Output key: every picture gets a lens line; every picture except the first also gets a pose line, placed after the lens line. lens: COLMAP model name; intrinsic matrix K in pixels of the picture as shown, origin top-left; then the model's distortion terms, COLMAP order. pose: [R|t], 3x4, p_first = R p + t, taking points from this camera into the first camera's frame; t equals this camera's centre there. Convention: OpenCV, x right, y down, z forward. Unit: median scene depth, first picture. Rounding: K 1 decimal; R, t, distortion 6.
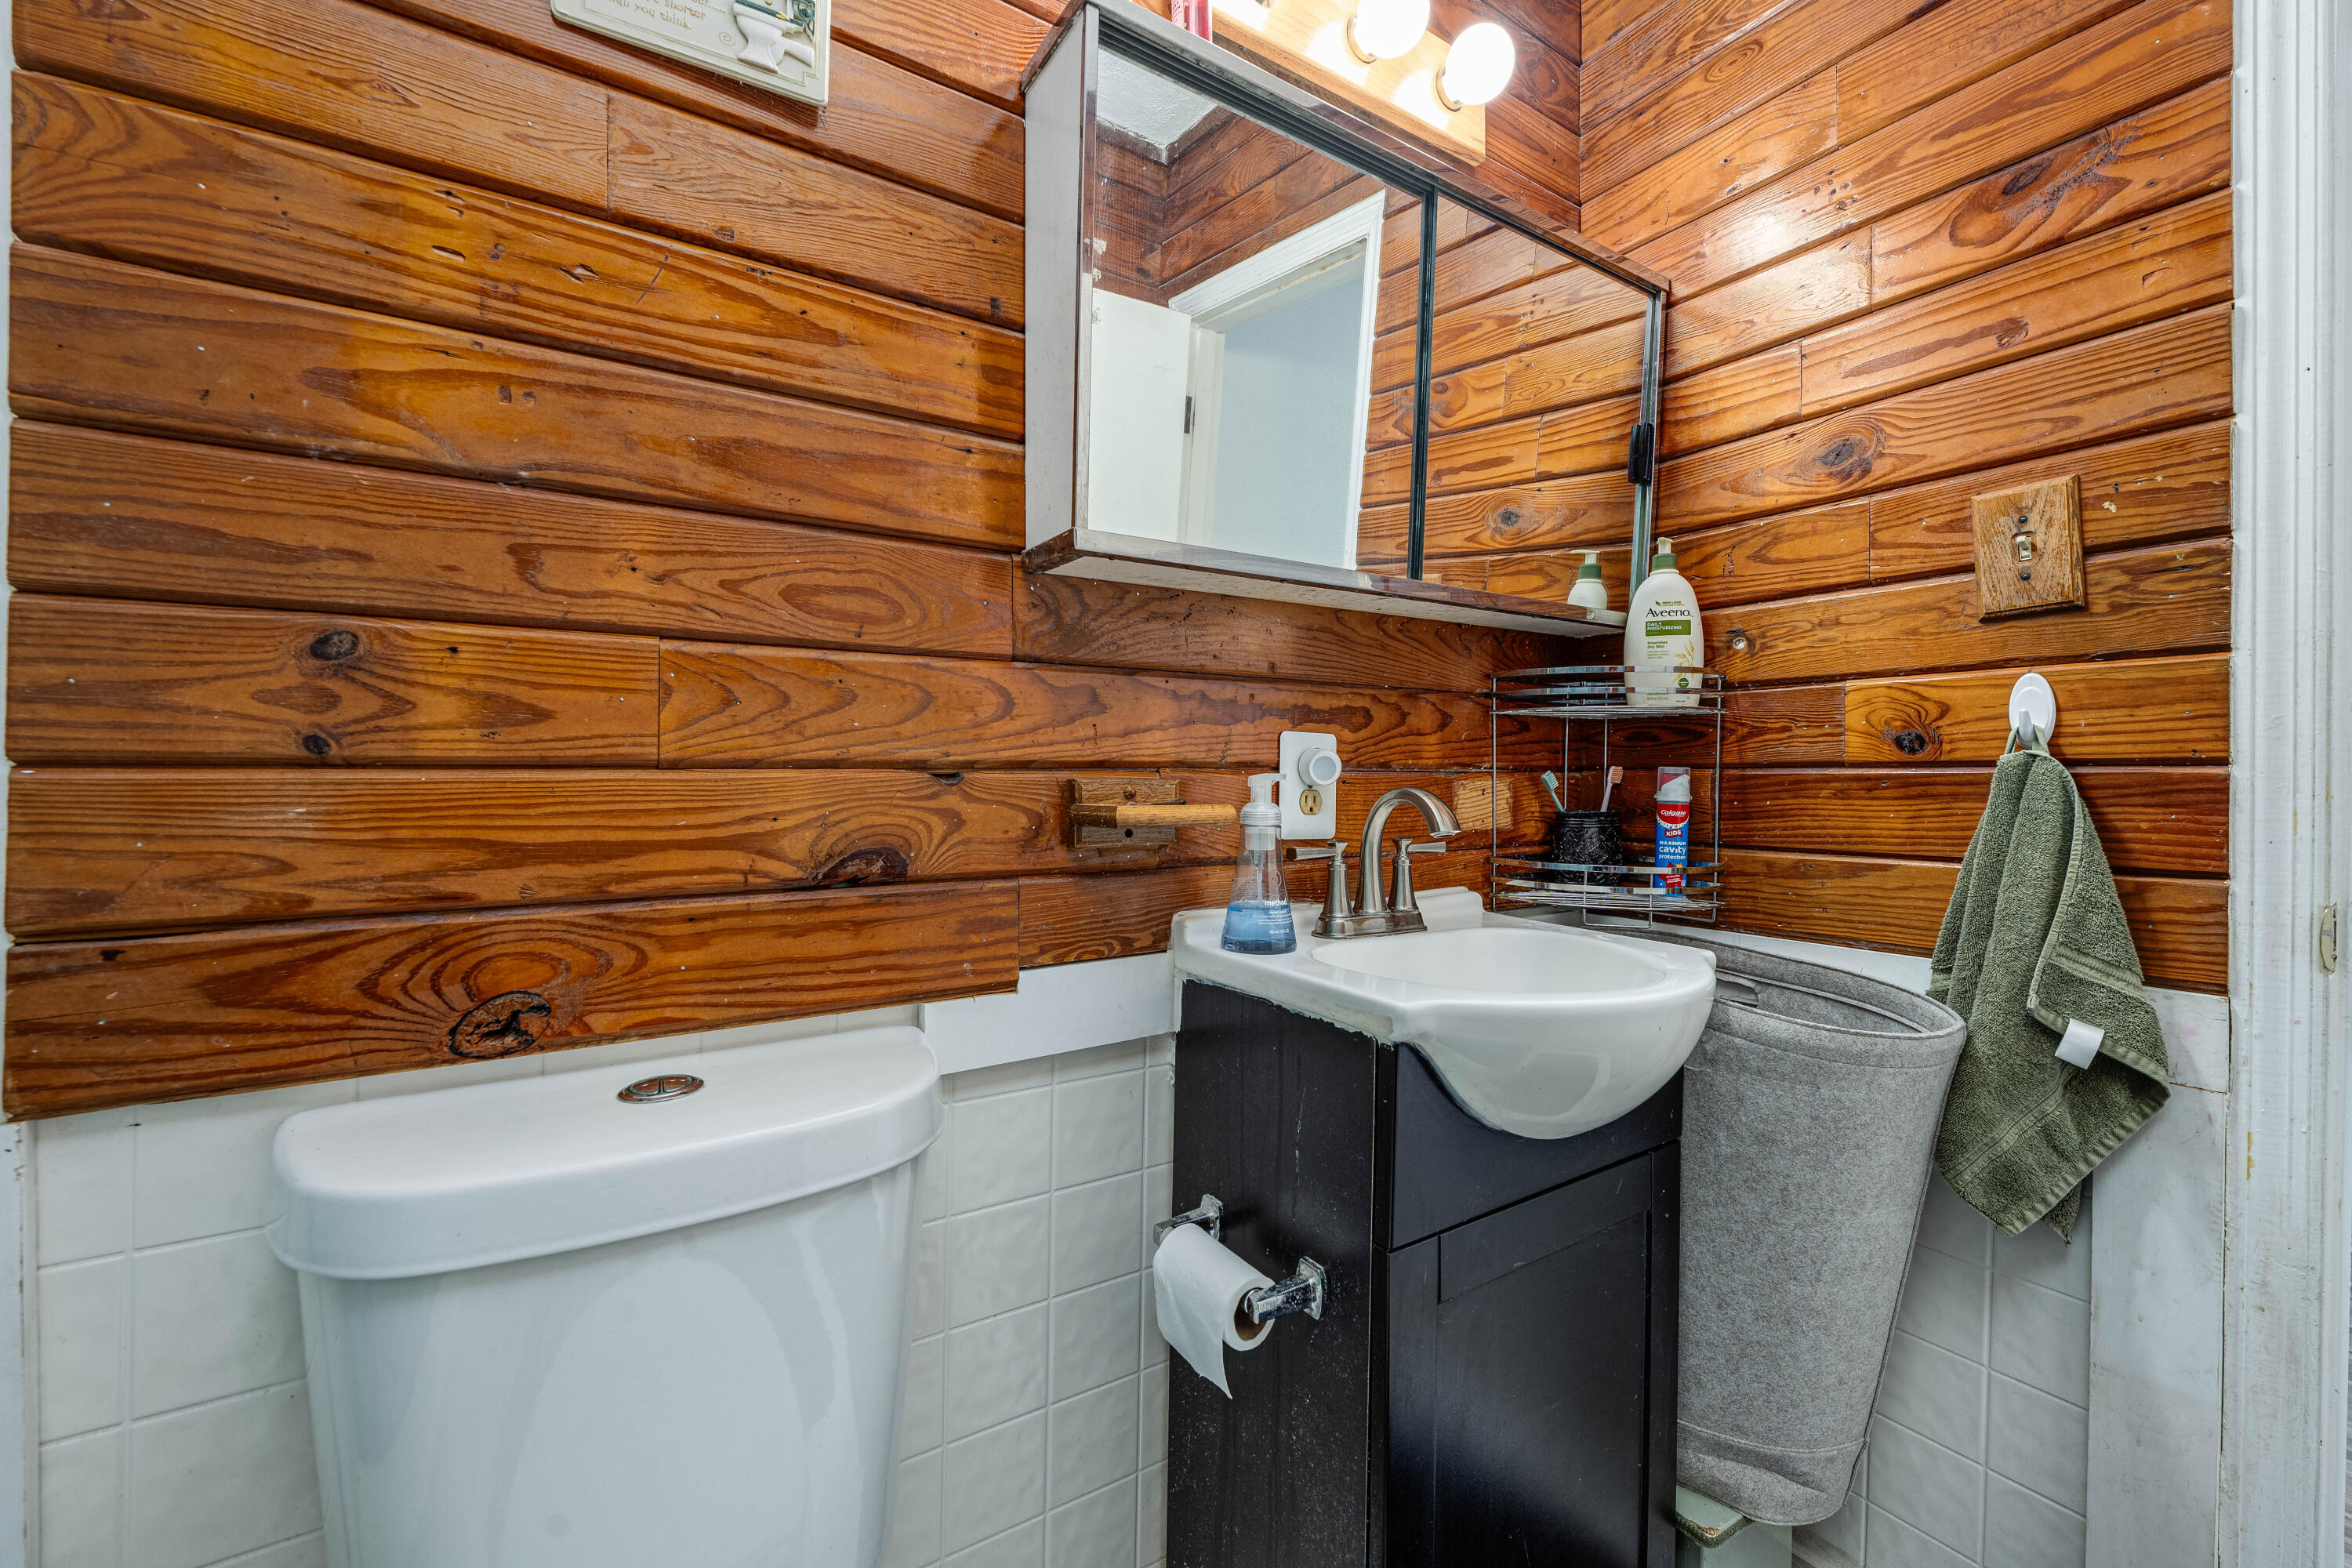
lens RADIAL K [[934.5, 0, 1176.0], [0, 934.5, 784.0], [0, 0, 1]] dist [-0.010554, 0.000123]
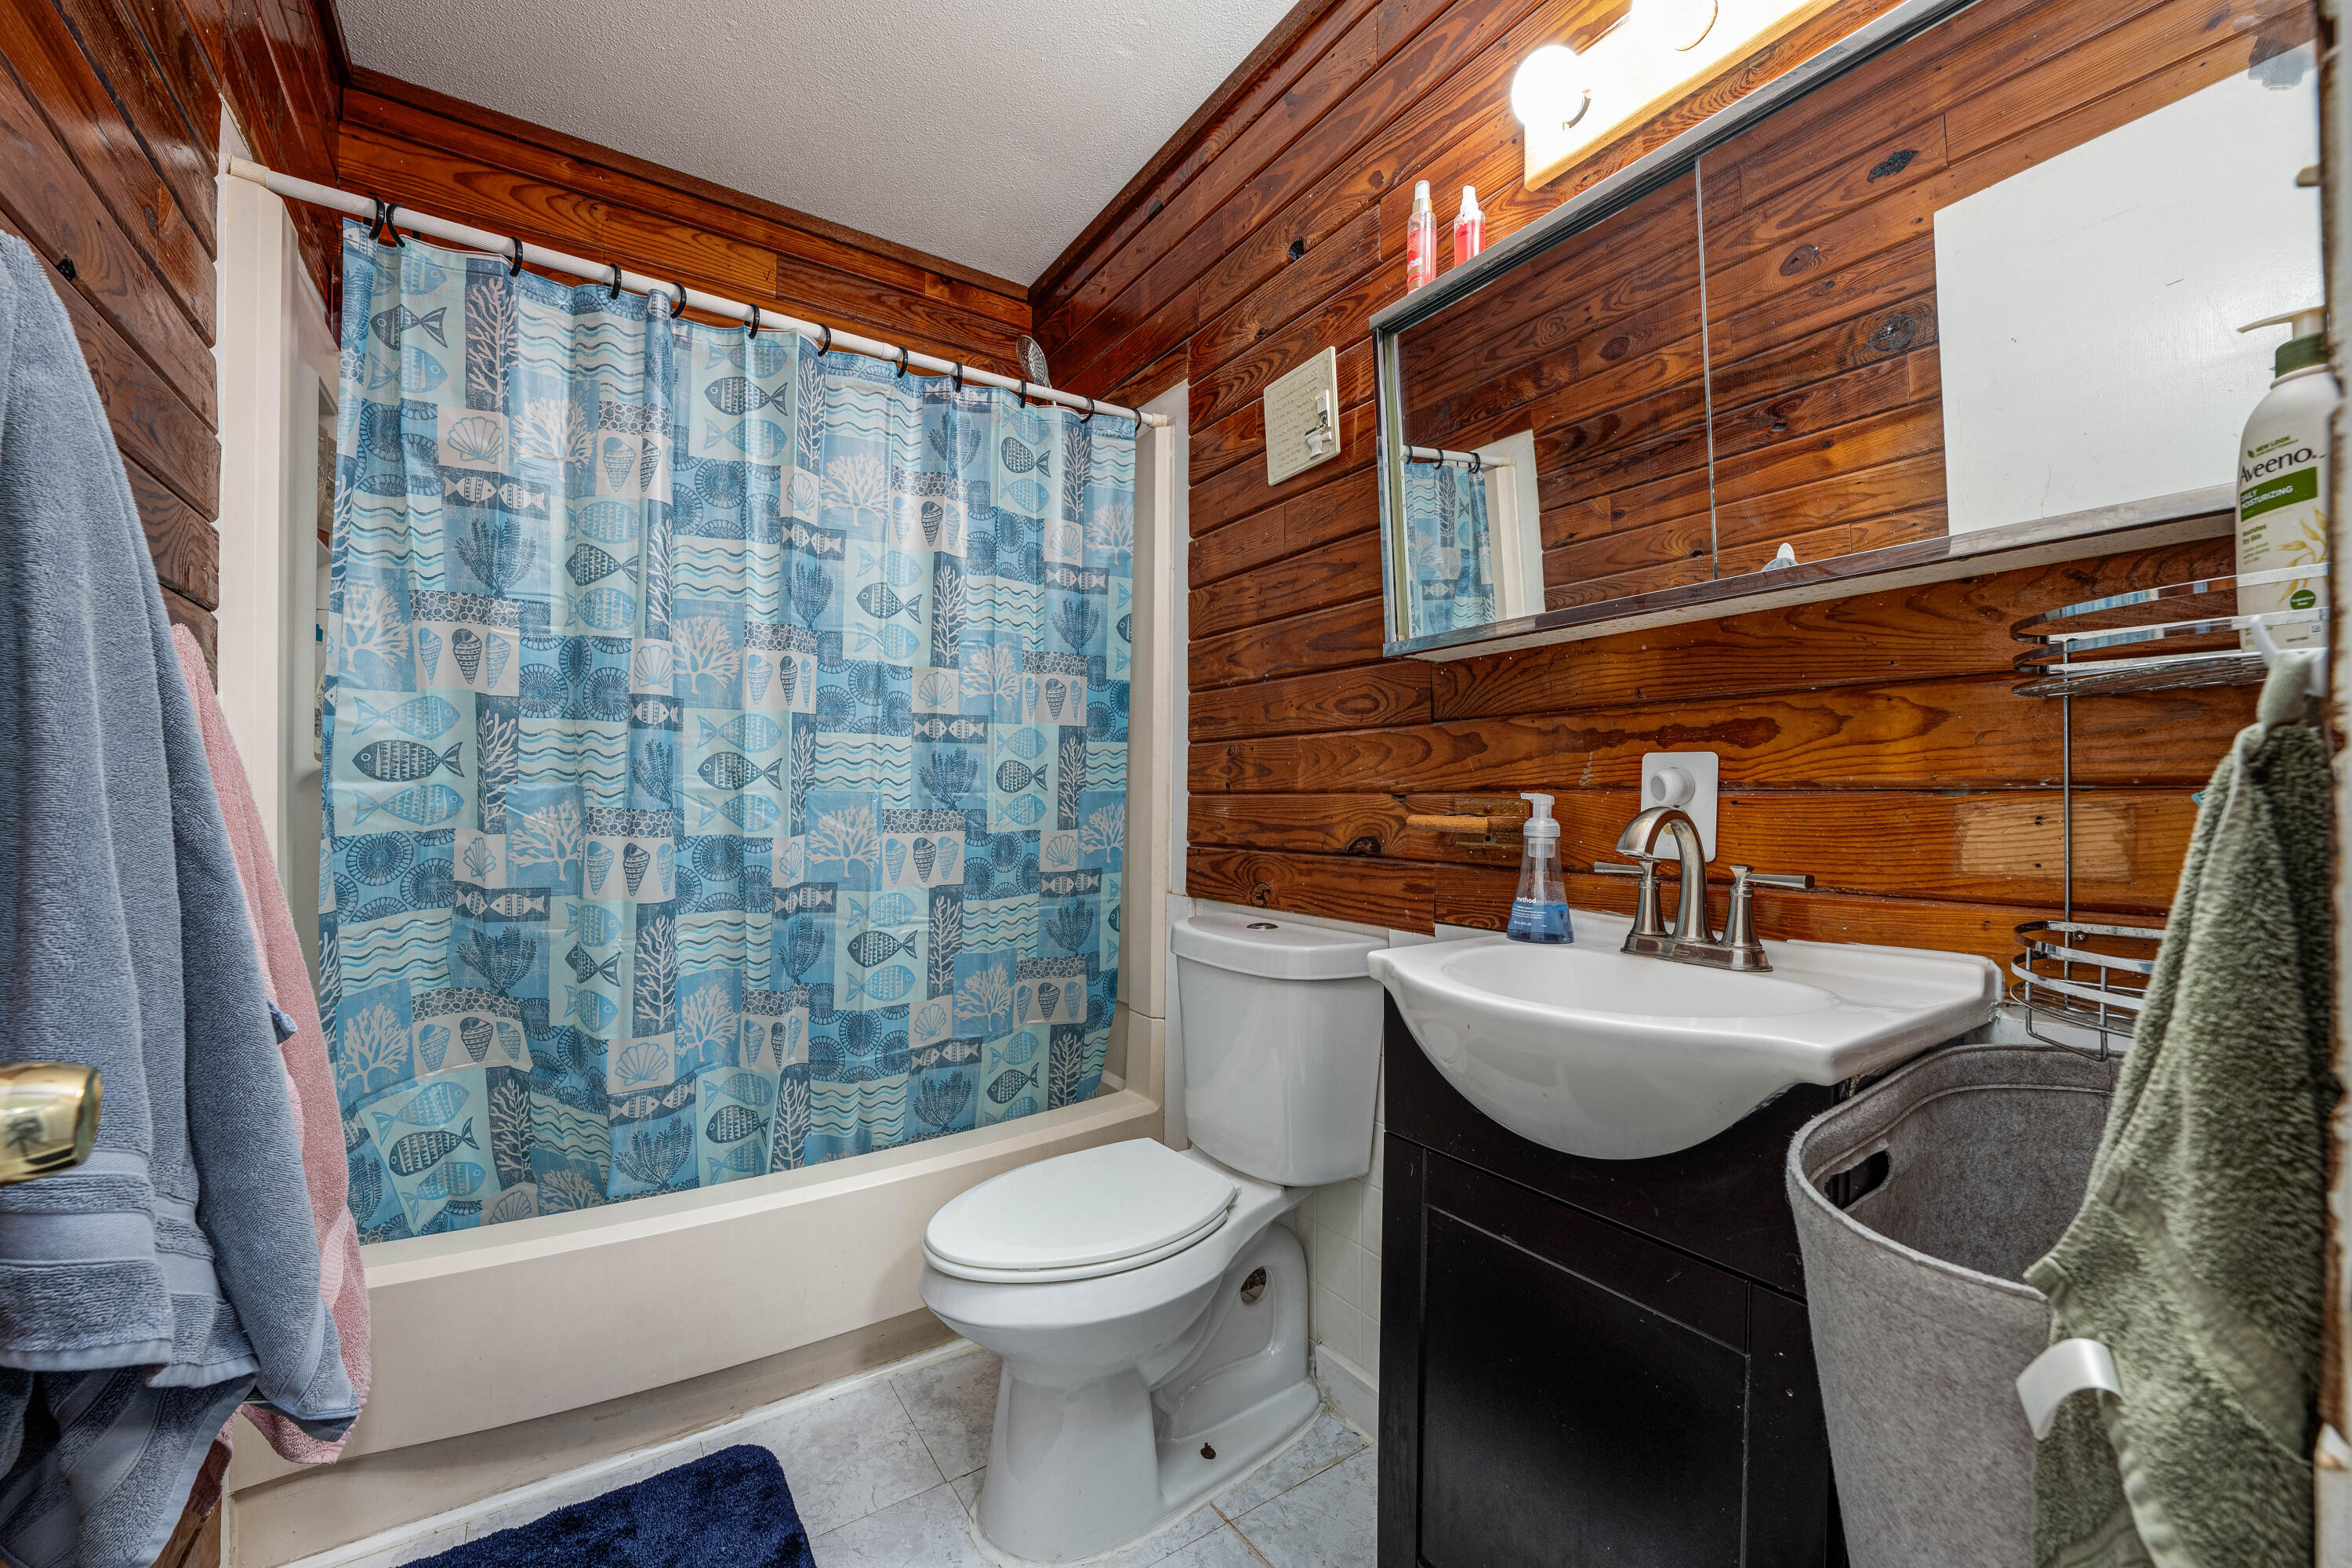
lens RADIAL K [[934.5, 0, 1176.0], [0, 934.5, 784.0], [0, 0, 1]] dist [-0.010554, 0.000123]
pose [[0.007956, -0.012691, -0.999888, 1.375393], [-0.005681, 0.999903, -0.012736, -0.006837], [0.999952, 0.005781, 0.007883, 0.563486]]
